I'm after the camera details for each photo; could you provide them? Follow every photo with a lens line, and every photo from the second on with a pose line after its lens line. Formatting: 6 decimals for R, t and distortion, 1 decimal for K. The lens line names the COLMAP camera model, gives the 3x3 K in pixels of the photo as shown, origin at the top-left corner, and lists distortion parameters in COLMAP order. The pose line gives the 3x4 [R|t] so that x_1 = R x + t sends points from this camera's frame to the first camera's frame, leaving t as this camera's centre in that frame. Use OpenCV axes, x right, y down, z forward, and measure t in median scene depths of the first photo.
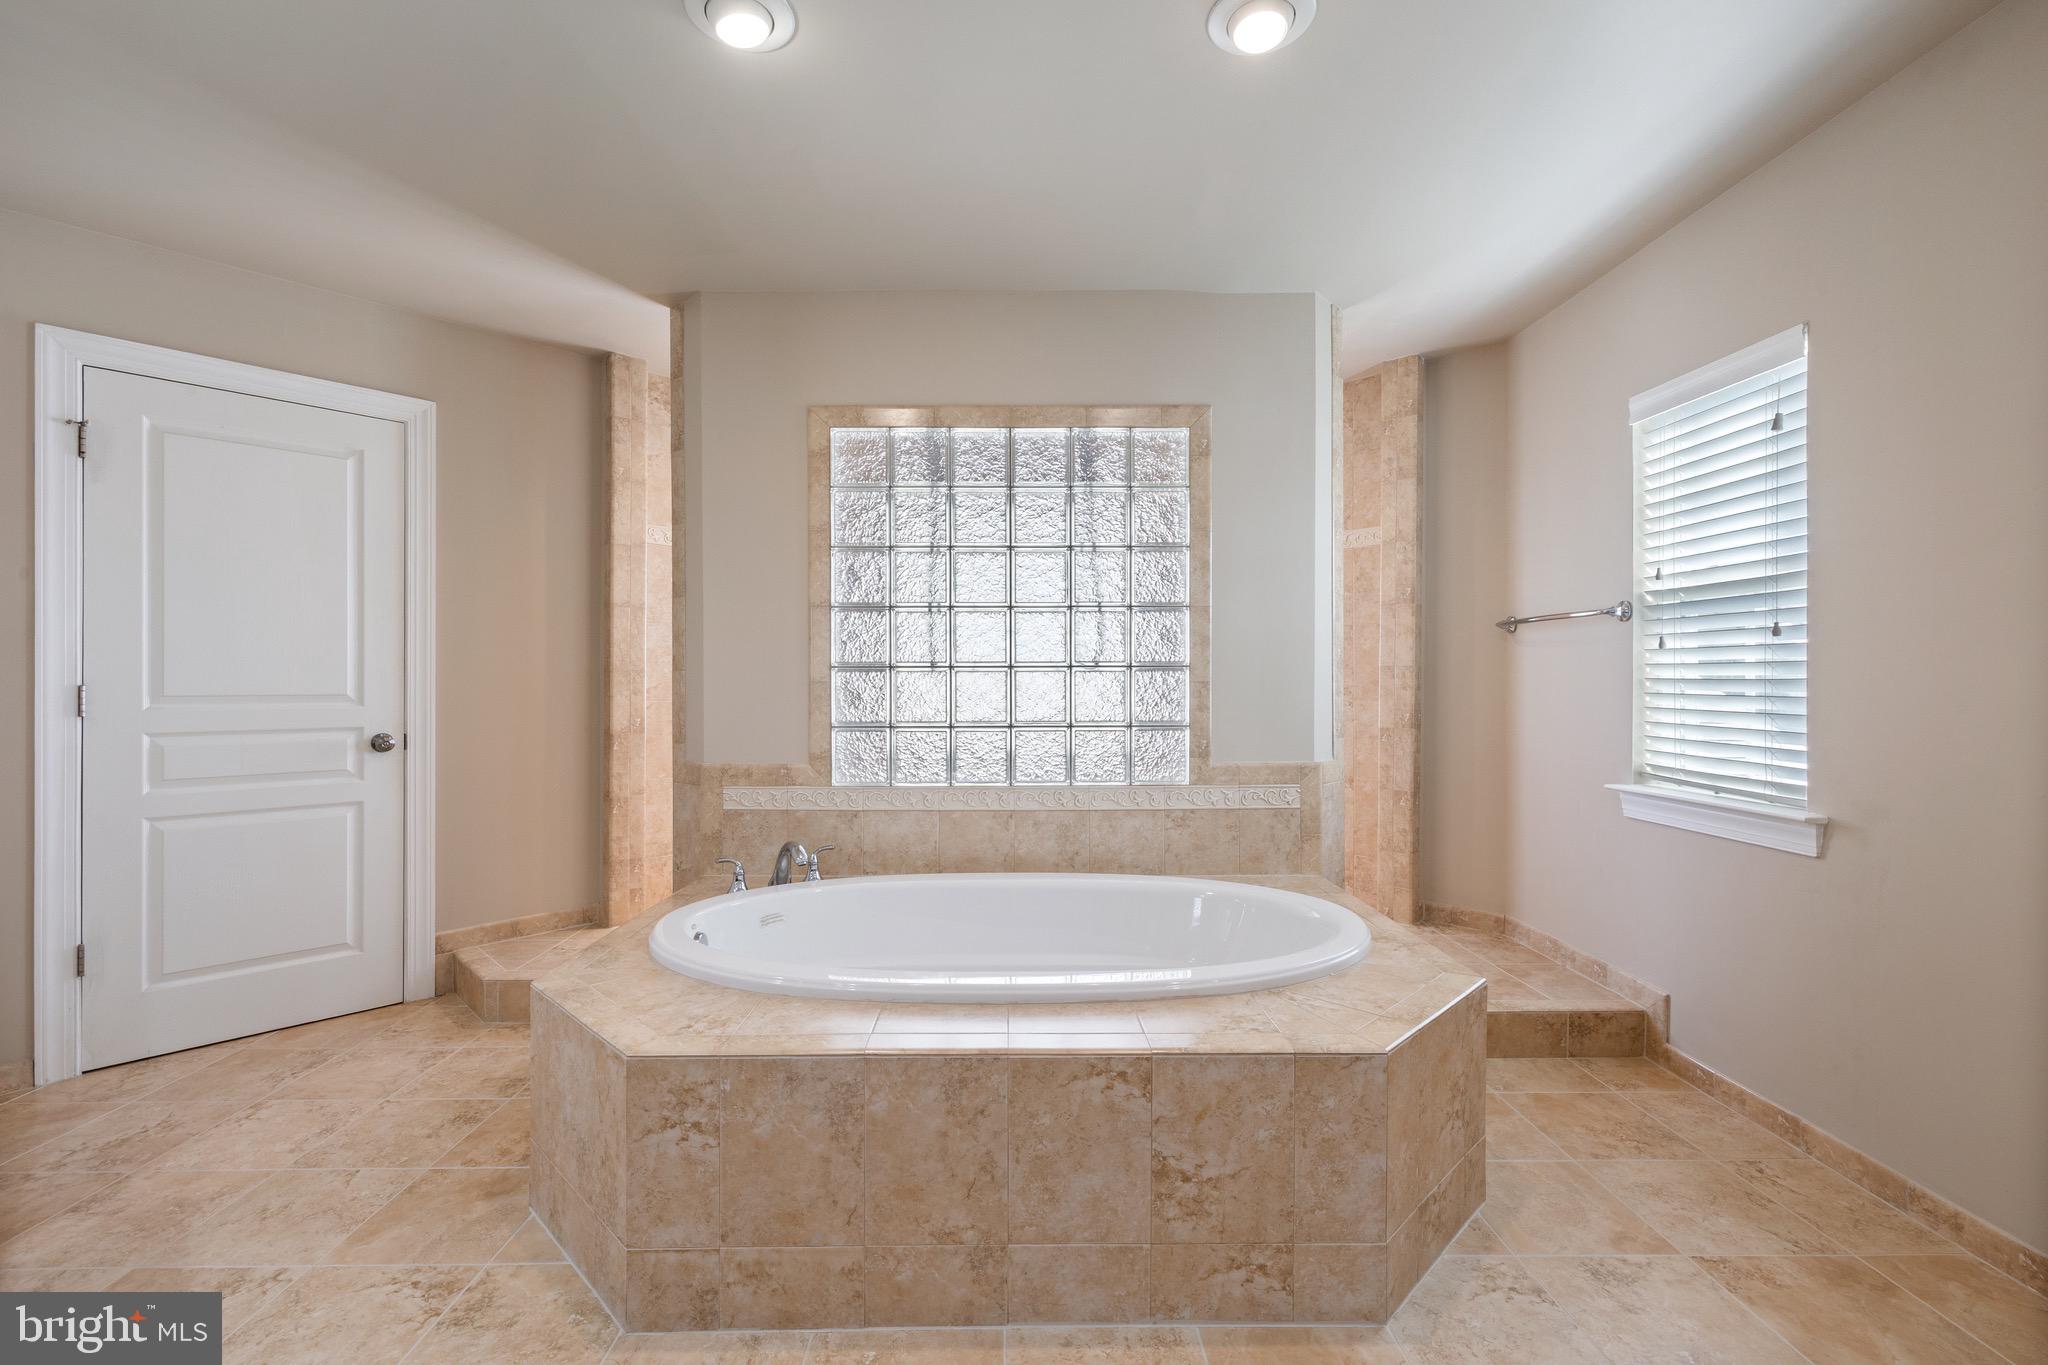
lens RADIAL K [[864.0, 0, 1020.8], [0, 864.0, 674.8], [0, 0, 1]] dist [0.000764, 0.000427]
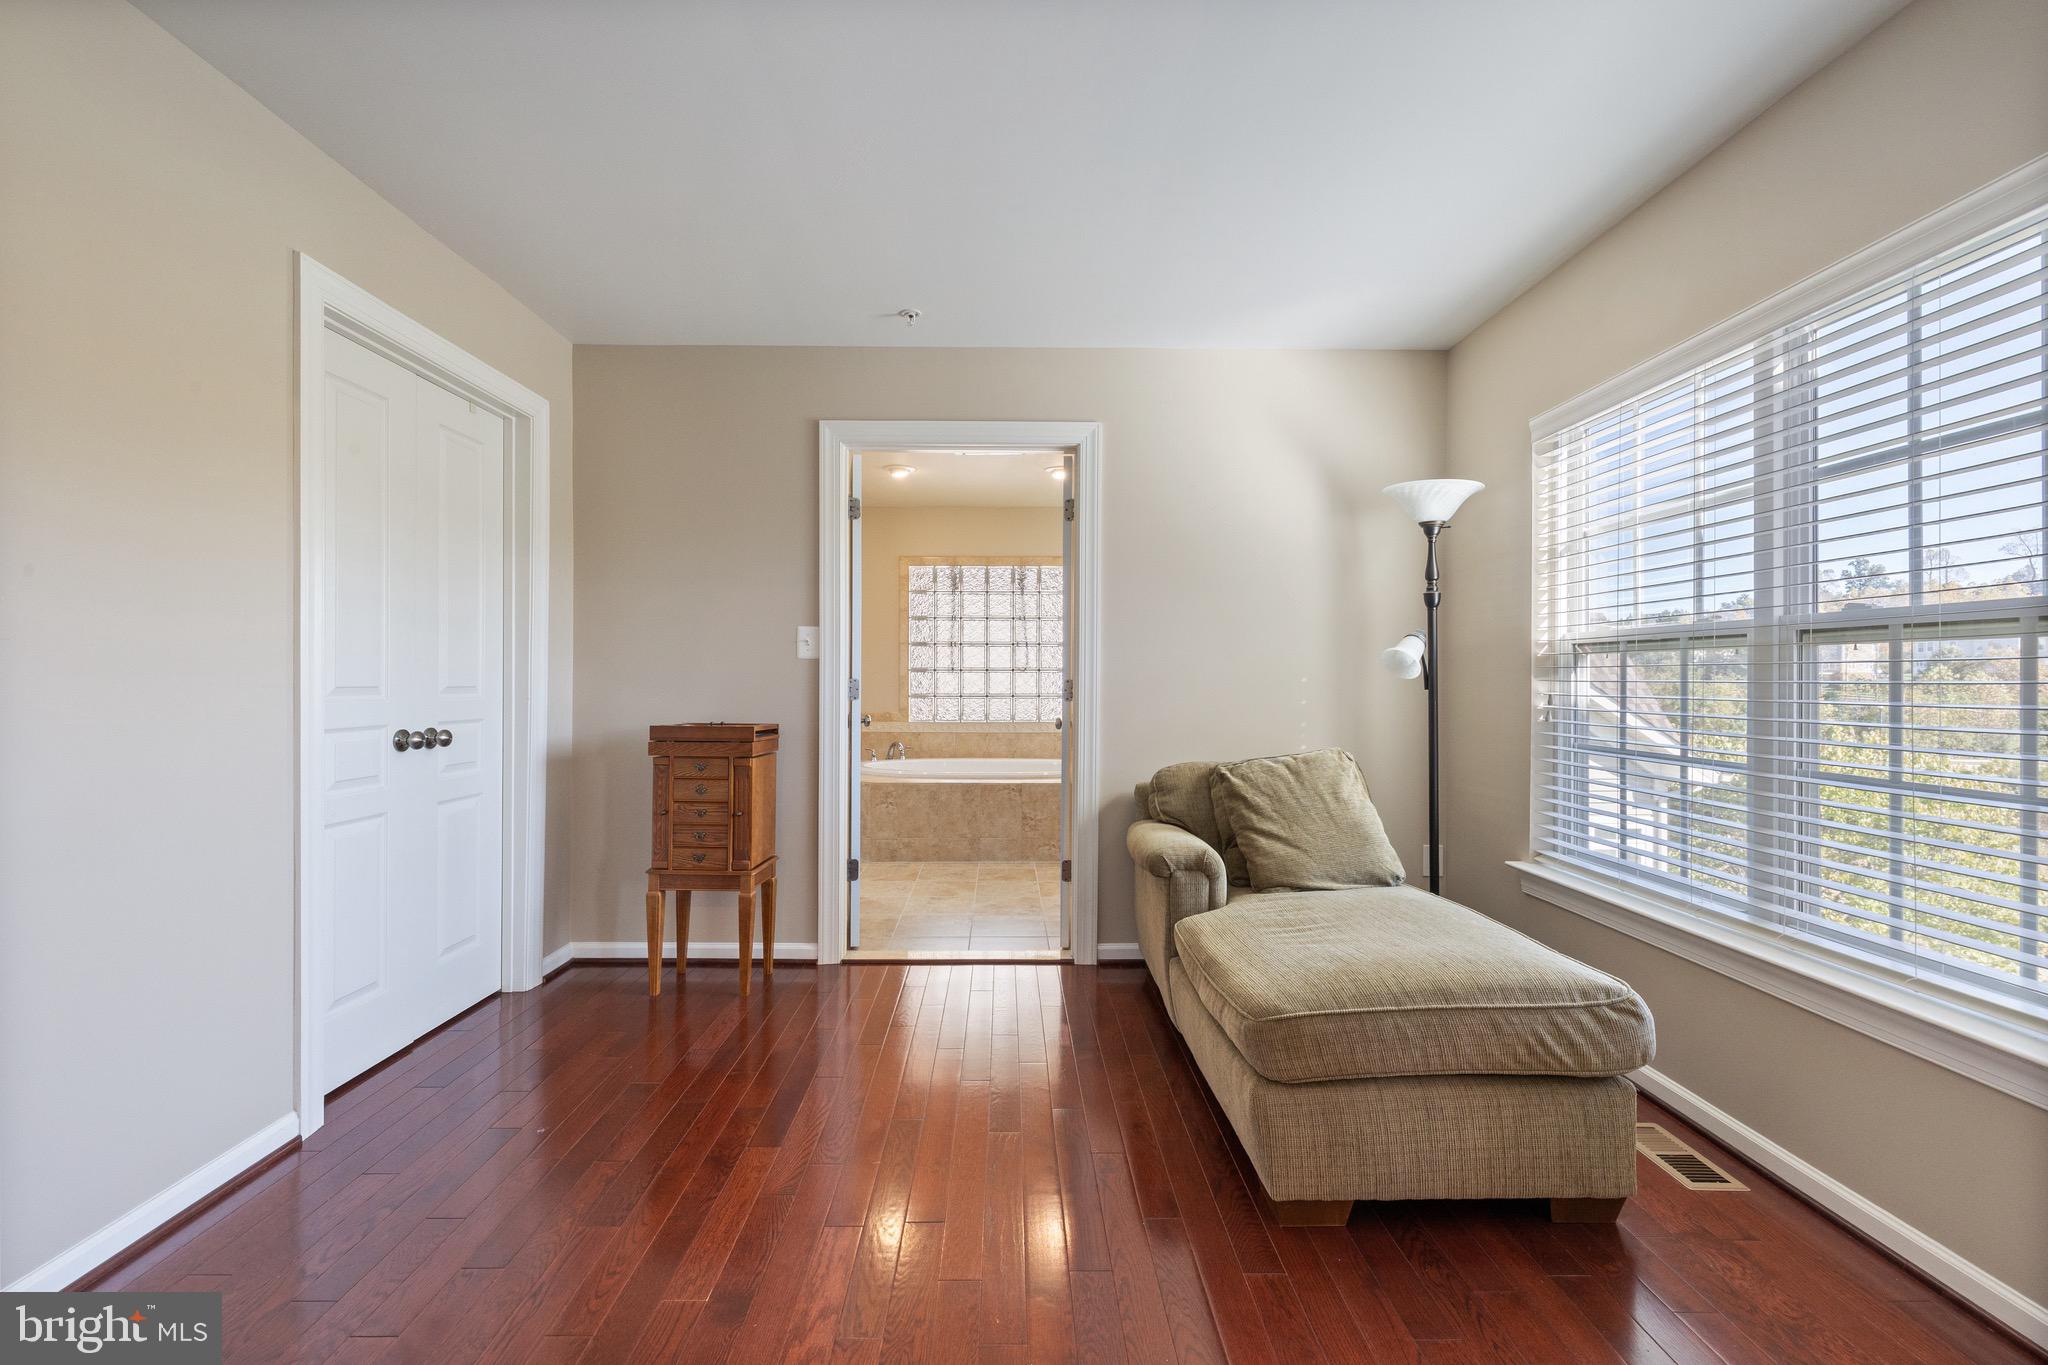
lens RADIAL K [[864.0, 0, 1020.8], [0, 864.0, 674.8], [0, 0, 1]] dist [0.000764, 0.000427]
pose [[0.999970, 0.005227, 0.005661, 0.065179], [-0.005241, 0.999983, 0.002440, -0.003367], [-0.005648, -0.002470, 0.999981, -1.287034]]
